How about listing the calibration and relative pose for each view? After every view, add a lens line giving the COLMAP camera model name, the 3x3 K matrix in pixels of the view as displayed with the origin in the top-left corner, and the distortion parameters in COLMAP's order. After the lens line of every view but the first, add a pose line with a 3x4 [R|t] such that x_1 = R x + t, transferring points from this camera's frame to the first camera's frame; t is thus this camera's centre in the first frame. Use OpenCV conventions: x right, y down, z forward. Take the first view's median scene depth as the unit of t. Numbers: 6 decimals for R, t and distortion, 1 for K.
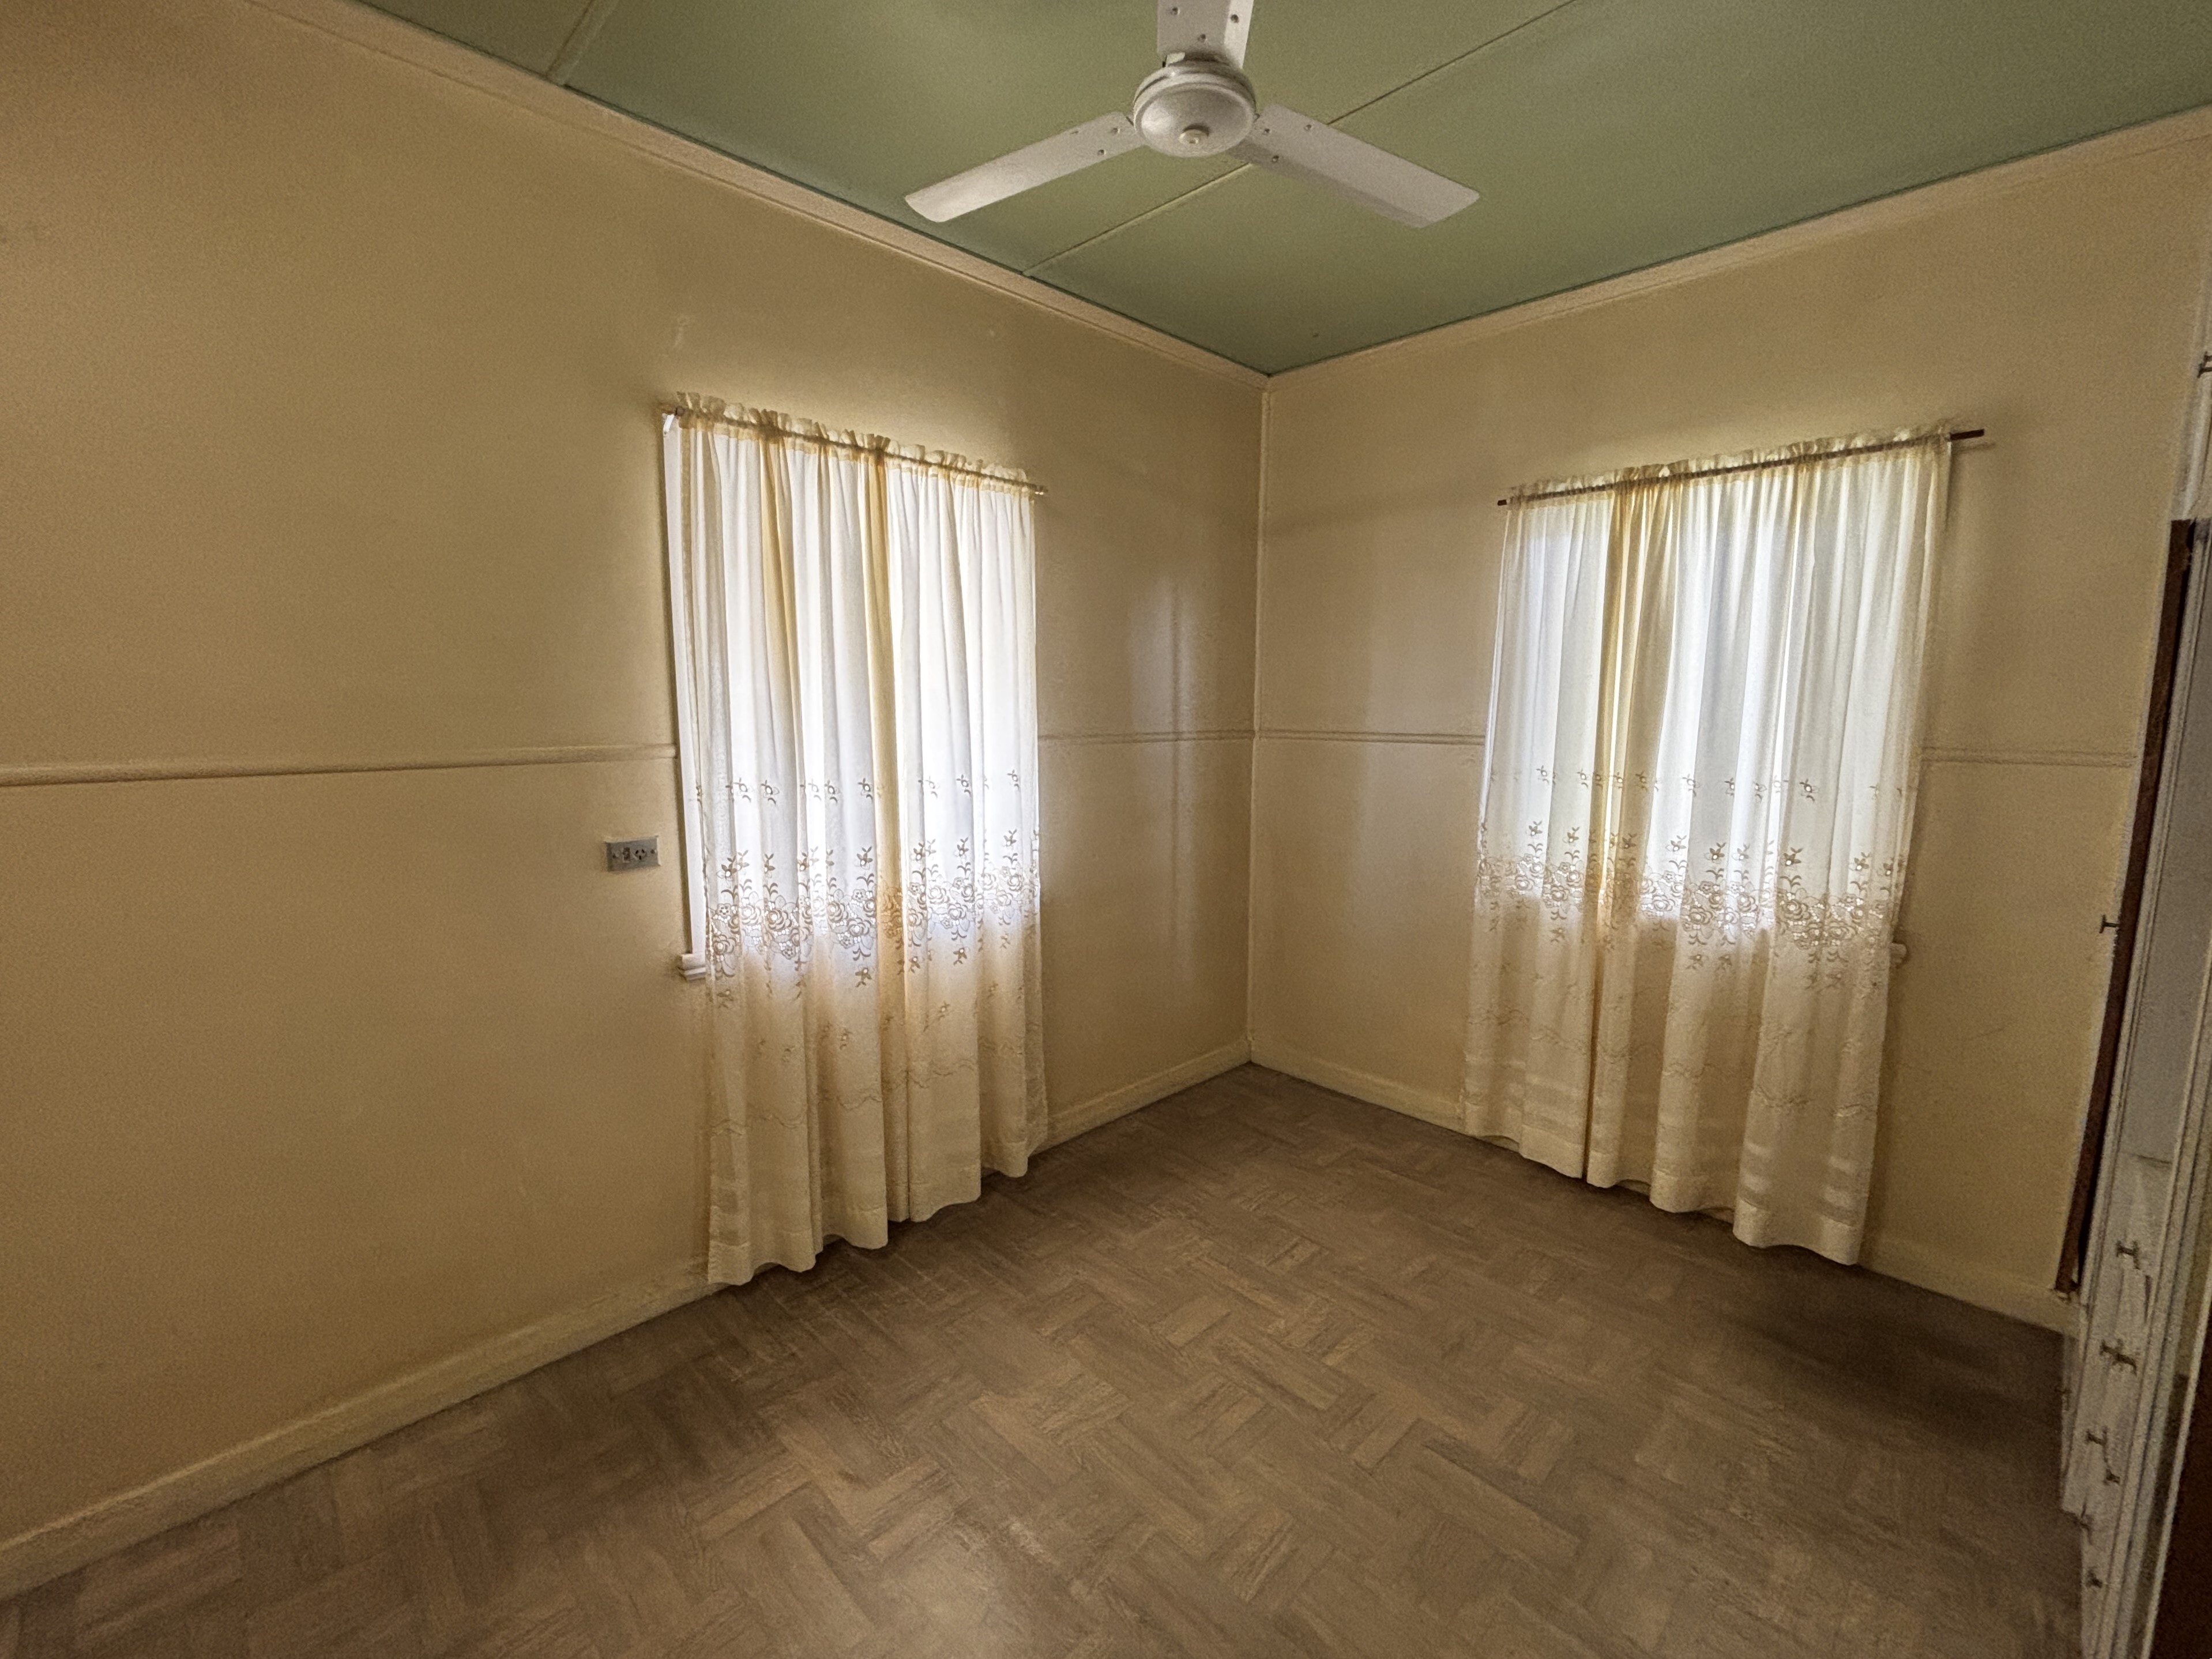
lens RADIAL K [[946.7, 0, 1109.8], [0, 946.7, 835.8], [0, 0, 1]] dist [0.016000, 0.000319]
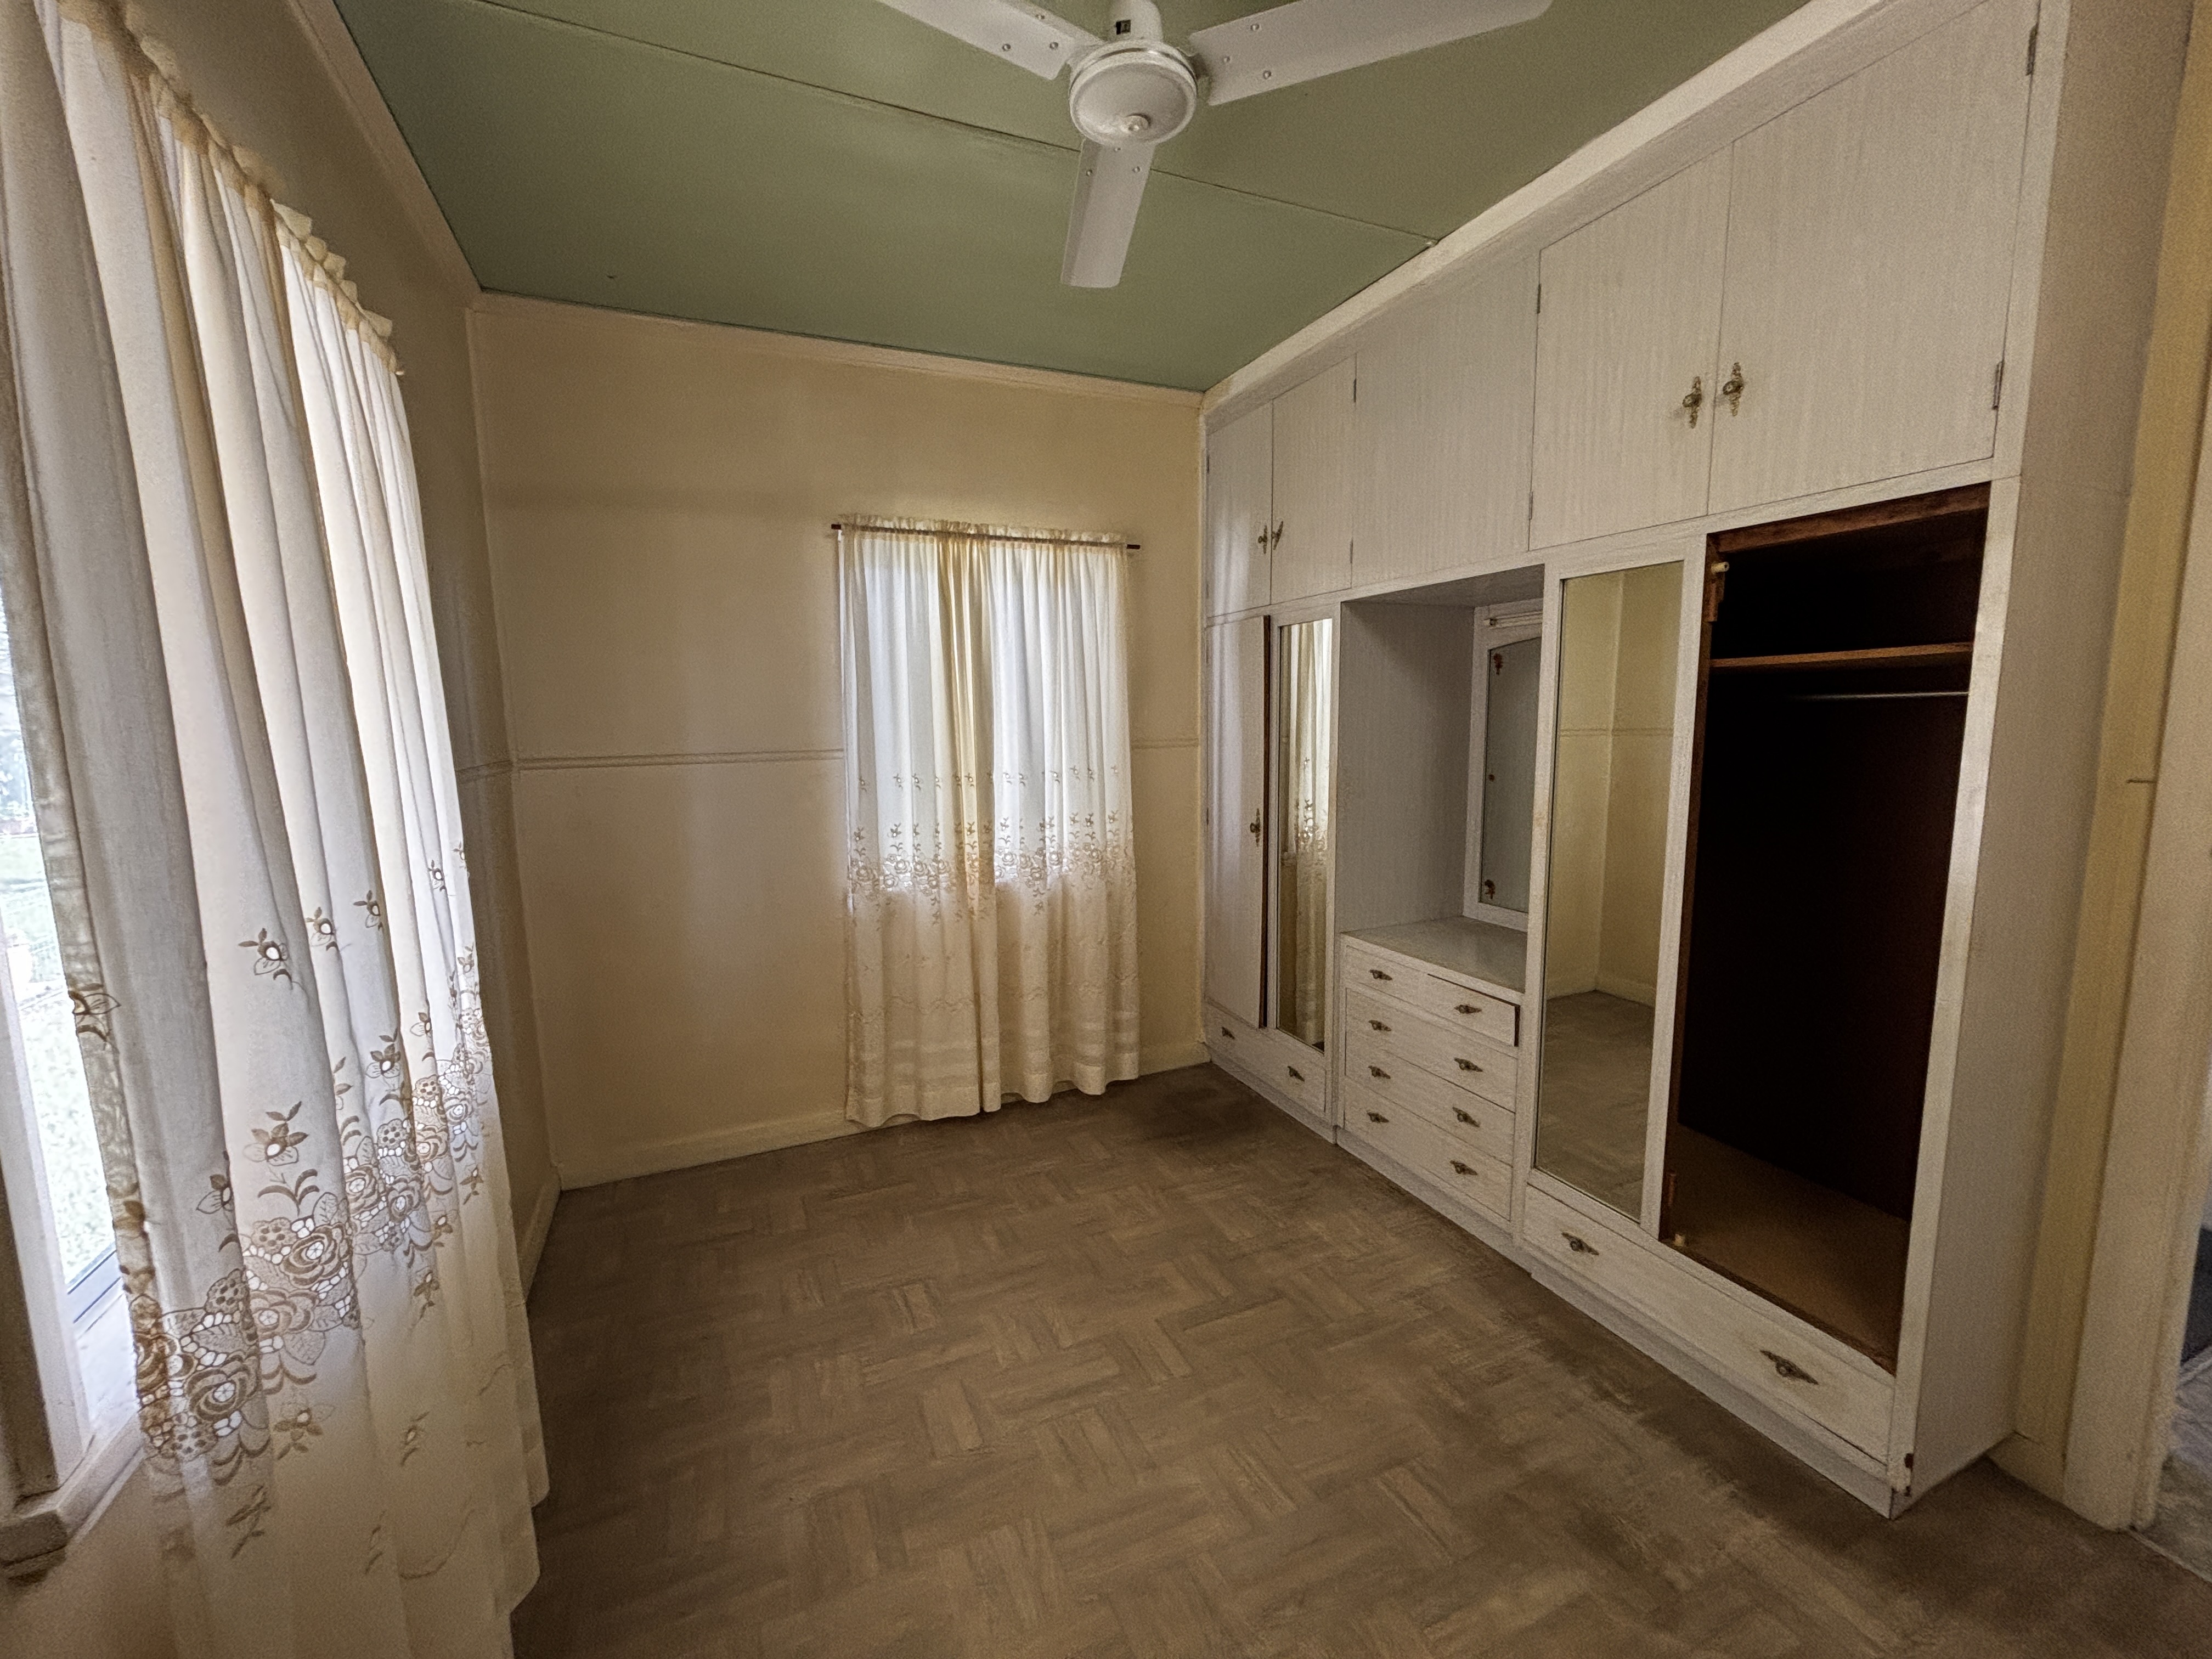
lens RADIAL K [[899.2, 0, 1105.6], [0, 899.2, 831.6], [0, 0, 1]] dist [0.005222, 0.000310]
pose [[0.366365, -0.137411, 0.920269, -0.485331], [0.150070, 0.984813, 0.087304, -0.068860], [-0.918289, 0.106120, 0.381423, 0.428417]]
